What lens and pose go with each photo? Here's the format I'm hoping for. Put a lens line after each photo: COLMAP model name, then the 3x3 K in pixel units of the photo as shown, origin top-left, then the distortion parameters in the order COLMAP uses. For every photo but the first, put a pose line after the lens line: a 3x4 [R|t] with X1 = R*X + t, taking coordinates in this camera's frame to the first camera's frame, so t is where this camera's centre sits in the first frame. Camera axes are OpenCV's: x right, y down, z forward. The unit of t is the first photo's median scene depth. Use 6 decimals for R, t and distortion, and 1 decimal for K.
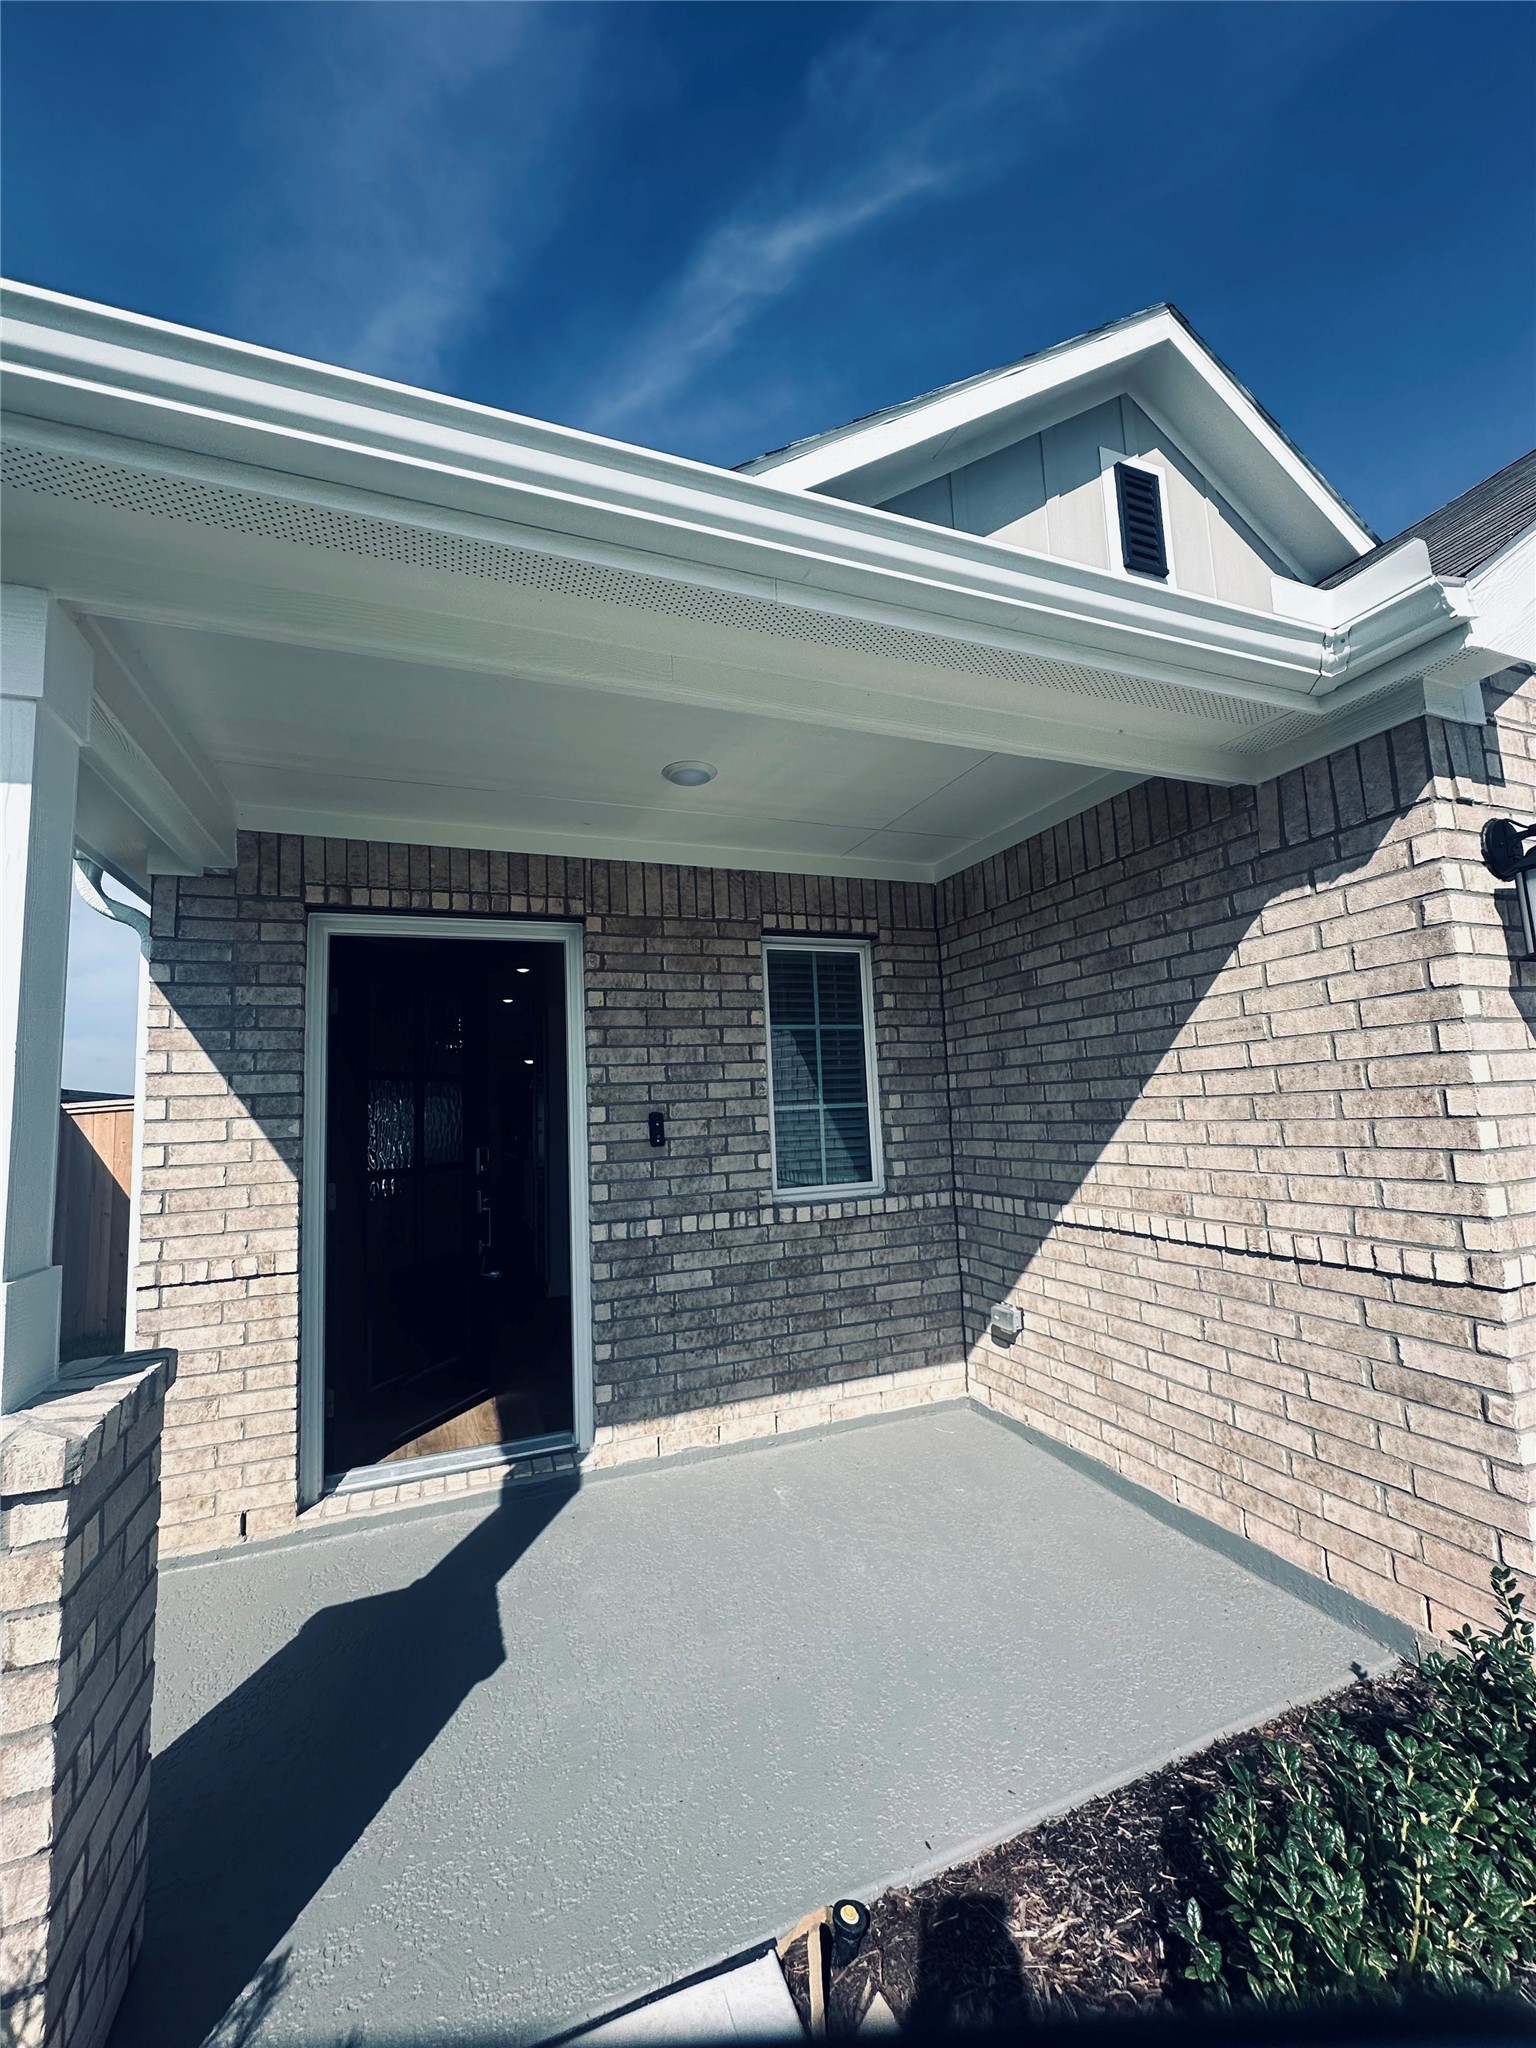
lens RADIAL K [[819.9, 0, 767.5], [0, 819.9, 1025.0], [0, 0, 1]] dist [-0.003313, -0.000376]
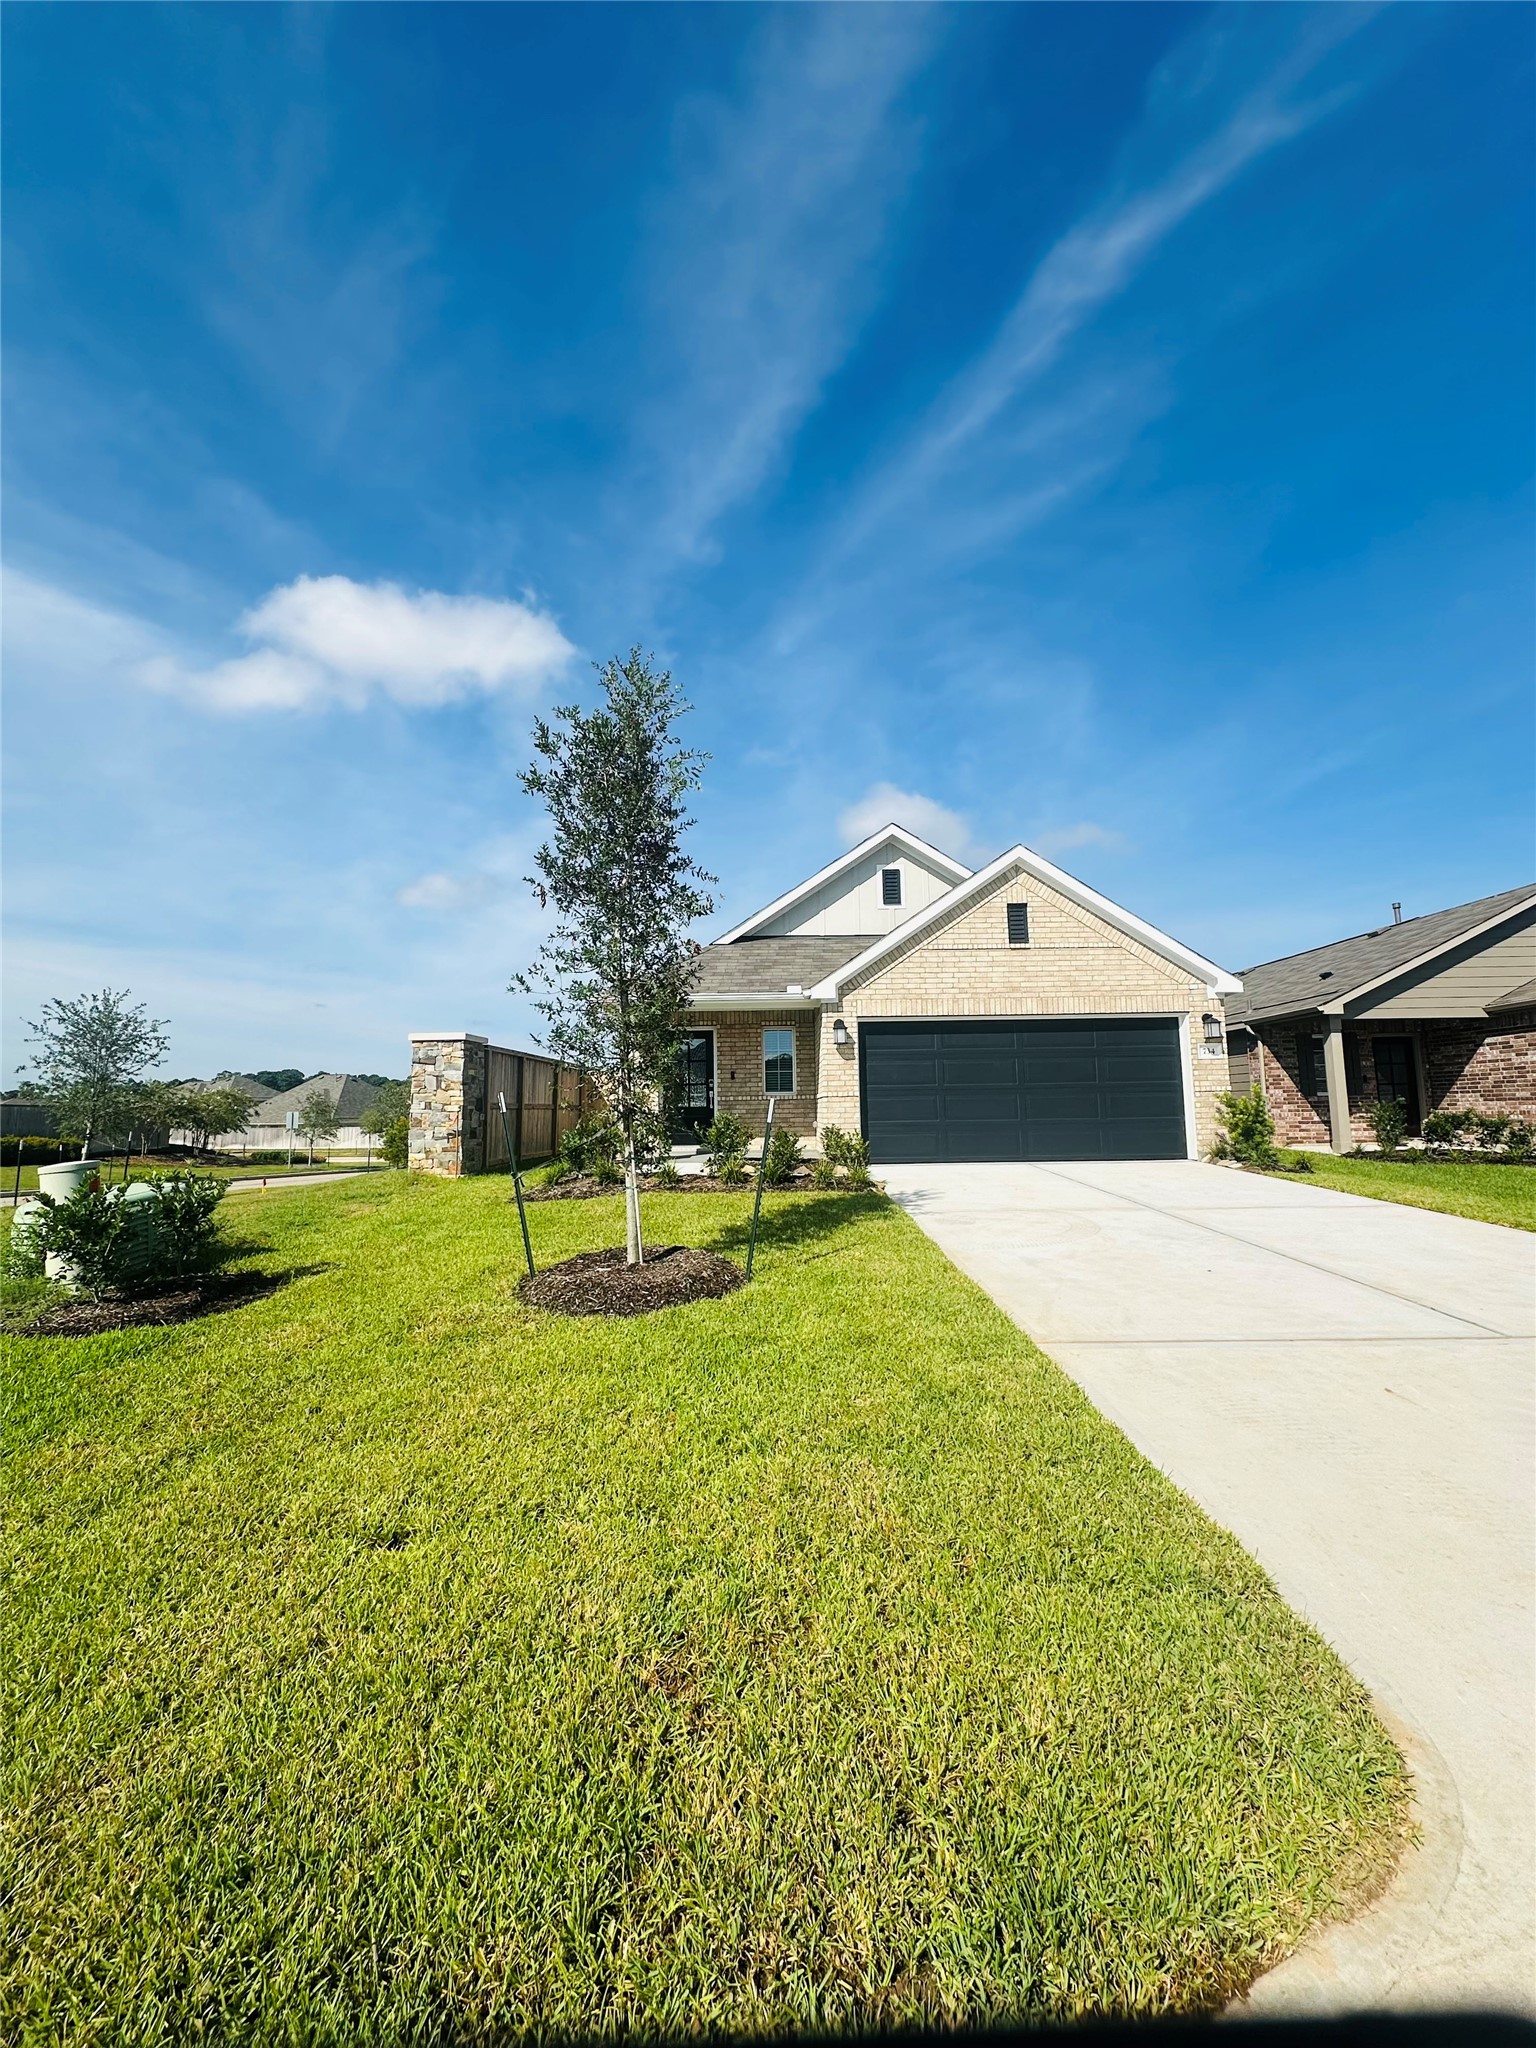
lens RADIAL K [[819.9, 0, 768.9], [0, 819.9, 1027.2], [0, 0, 1]] dist [-0.003313, -0.000376]
pose [[0.910546, -0.025847, -0.412599, 1.290674], [0.012093, 0.999282, -0.035911, 0.024951], [0.413231, 0.027709, 0.910205, -1.993141]]
